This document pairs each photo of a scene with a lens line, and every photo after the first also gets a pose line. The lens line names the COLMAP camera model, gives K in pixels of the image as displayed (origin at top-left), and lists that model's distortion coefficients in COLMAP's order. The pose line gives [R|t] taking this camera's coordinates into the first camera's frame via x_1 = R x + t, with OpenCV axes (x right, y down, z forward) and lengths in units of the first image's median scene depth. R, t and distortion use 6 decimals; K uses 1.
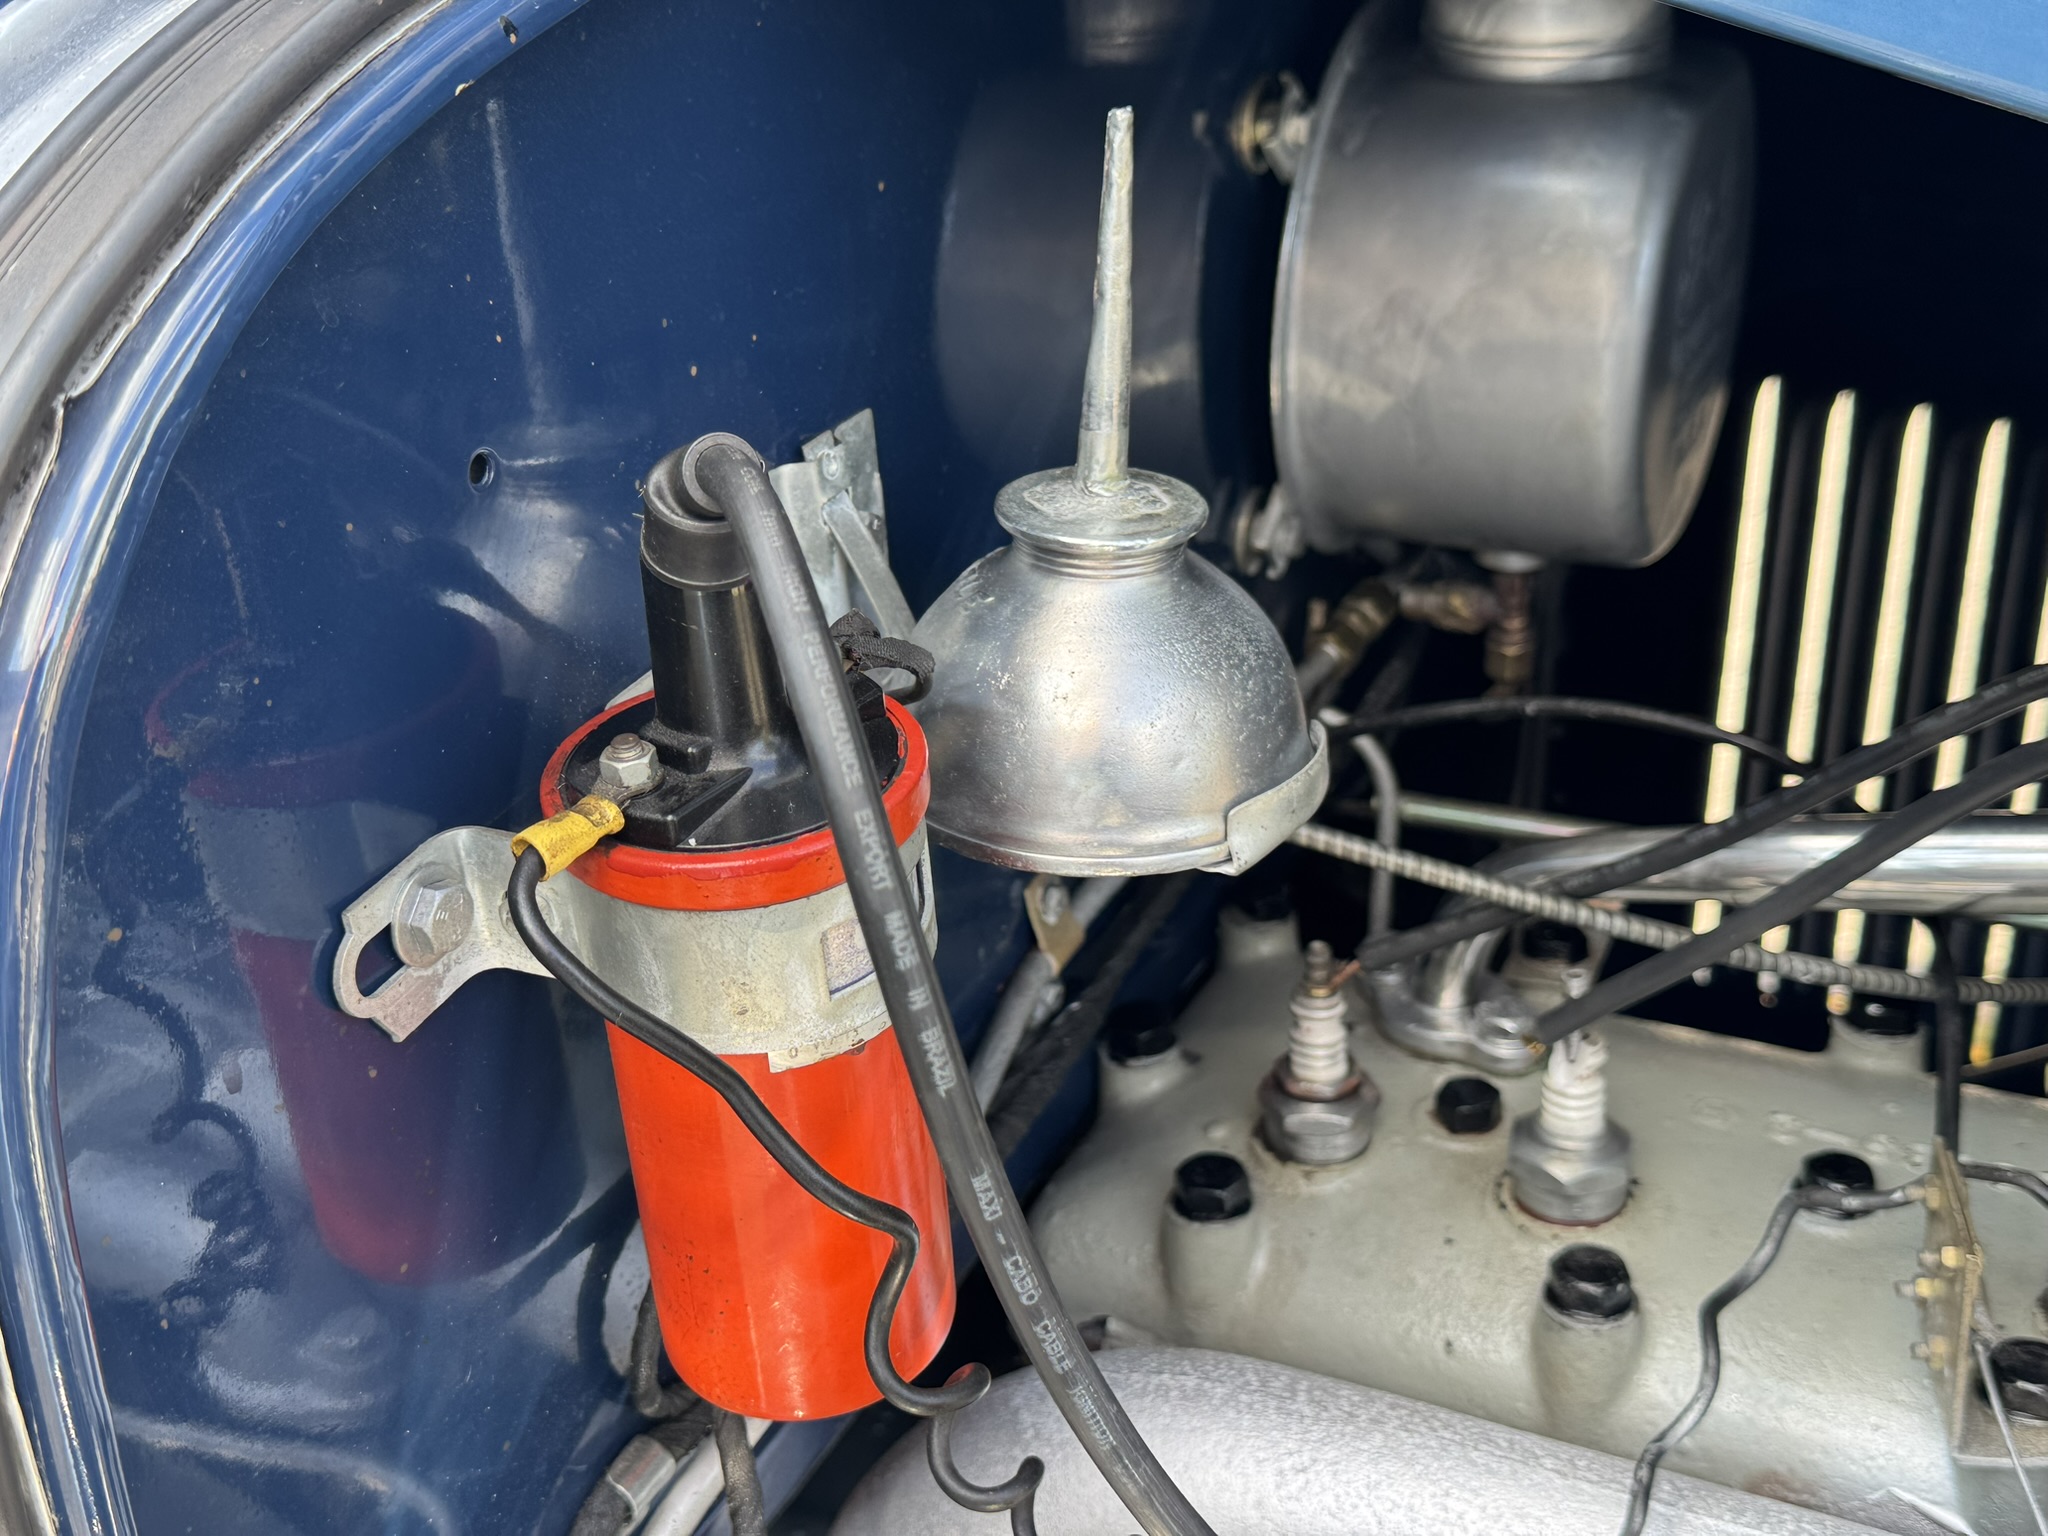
lens RADIAL K [[2353.4, 0, 1026.5], [0, 2353.4, 773.5], [0, 0, 1]] dist [0.070795, 0.000000]
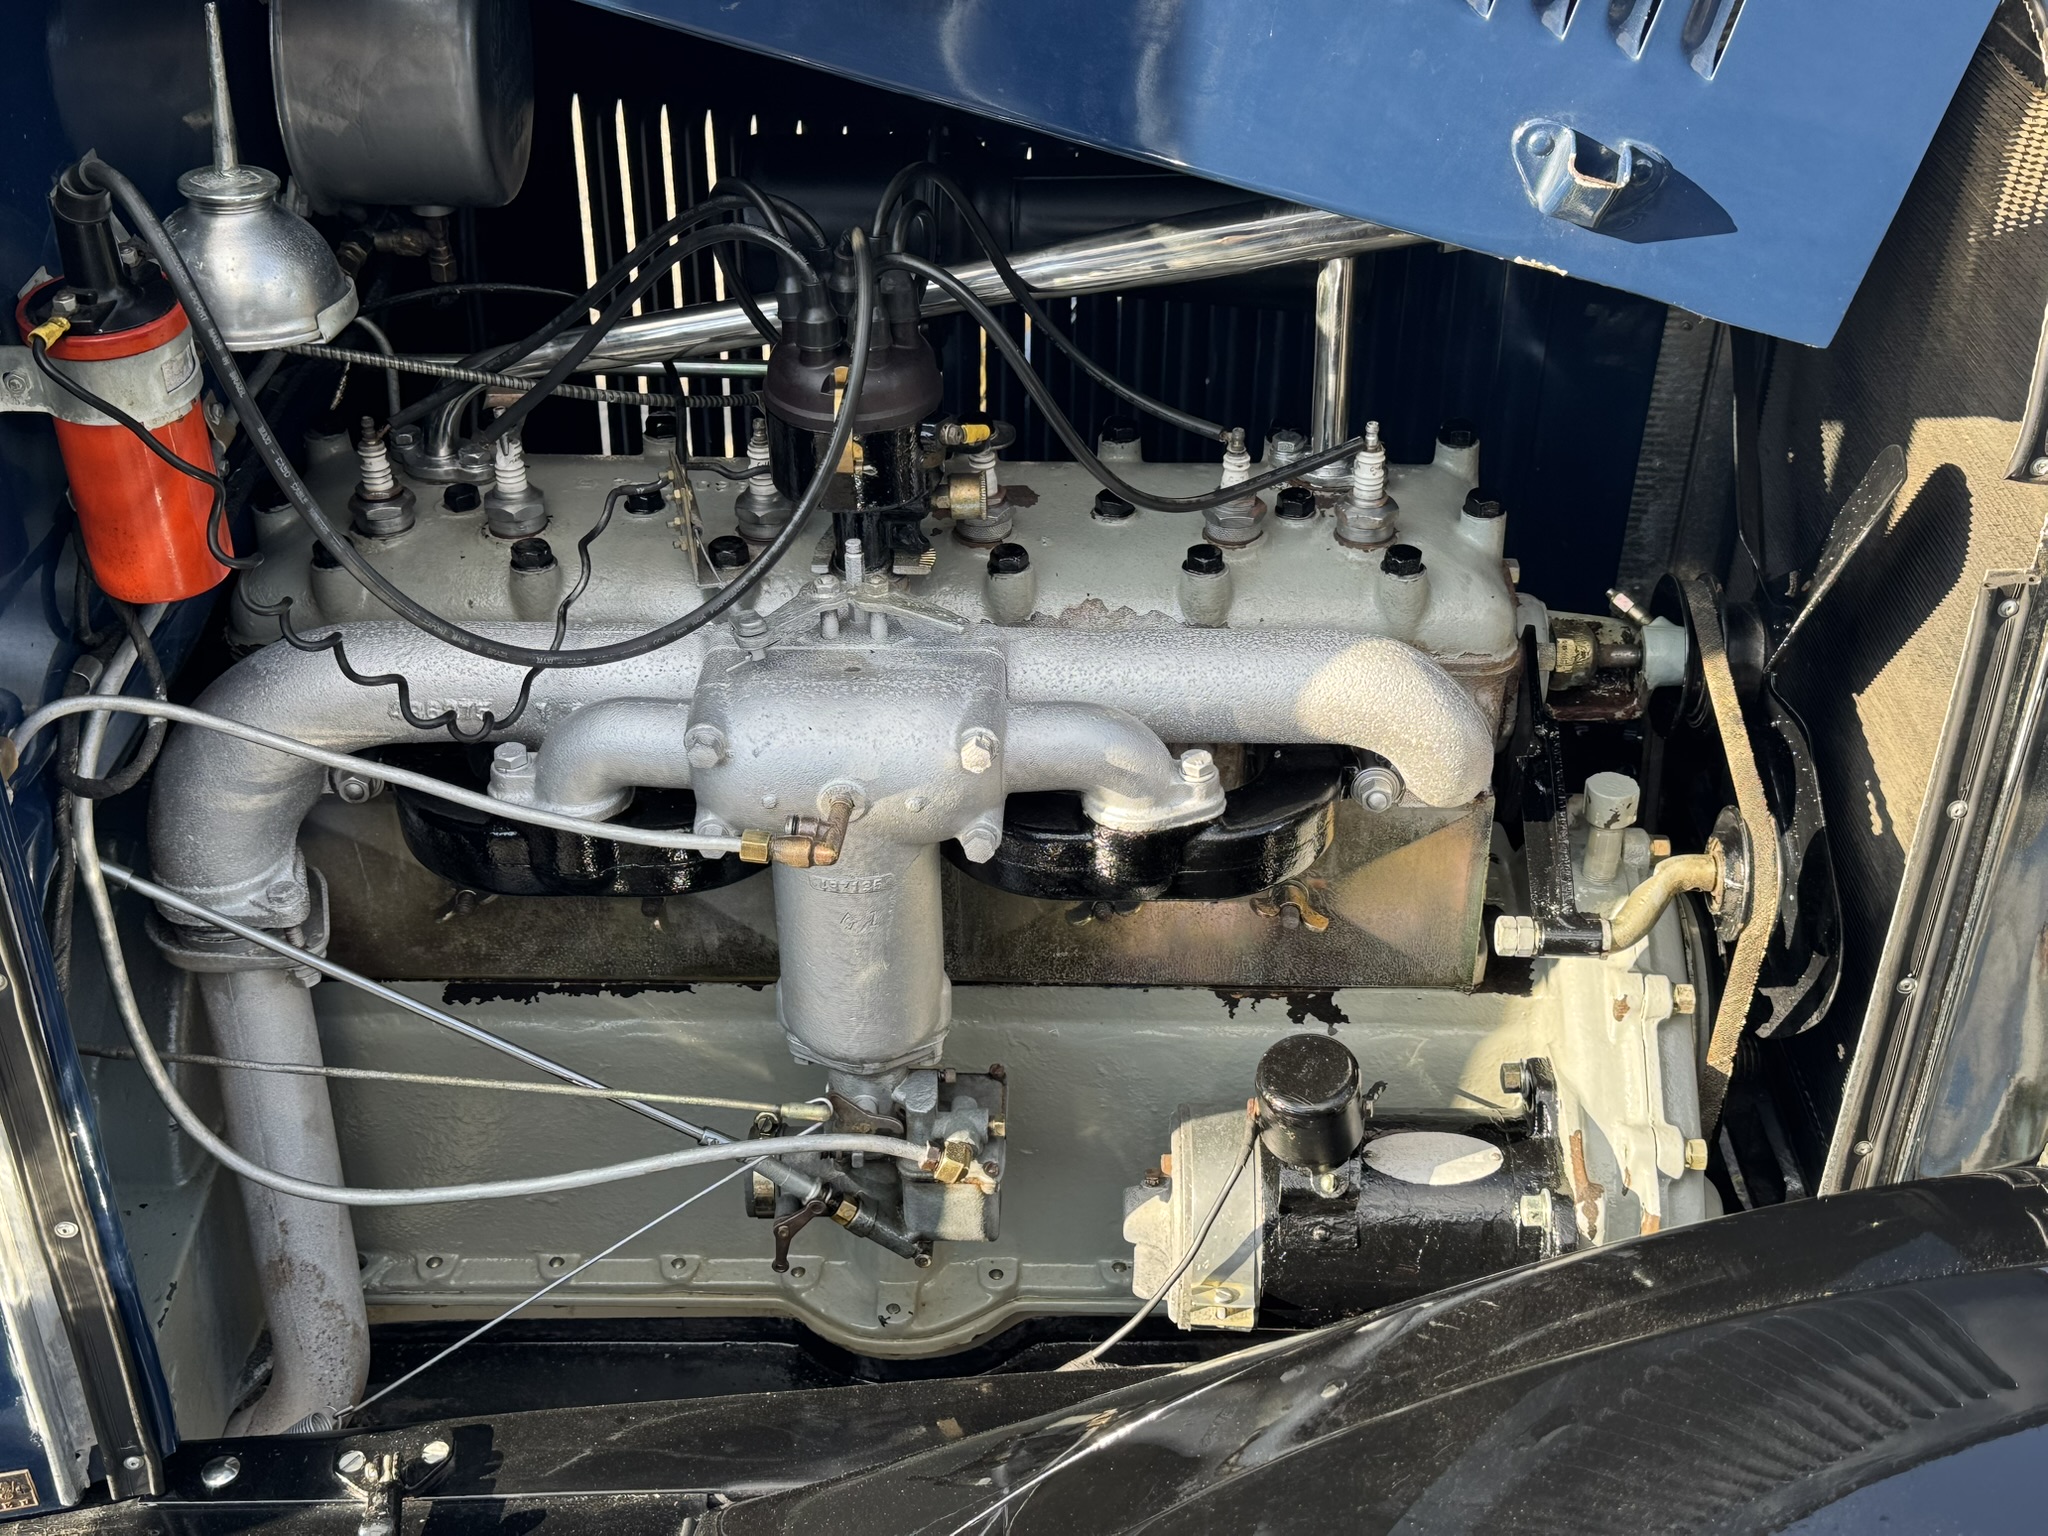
lens RADIAL K [[2353.4, 0, 1027.3], [0, 2353.4, 767.0], [0, 0, 1]] dist [0.070795, 0.000000]
pose [[0.904492, -0.192135, 0.380761, -0.178899], [0.147249, 0.978561, 0.144001, 0.153160], [-0.400265, -0.074182, 0.913392, -1.001008]]
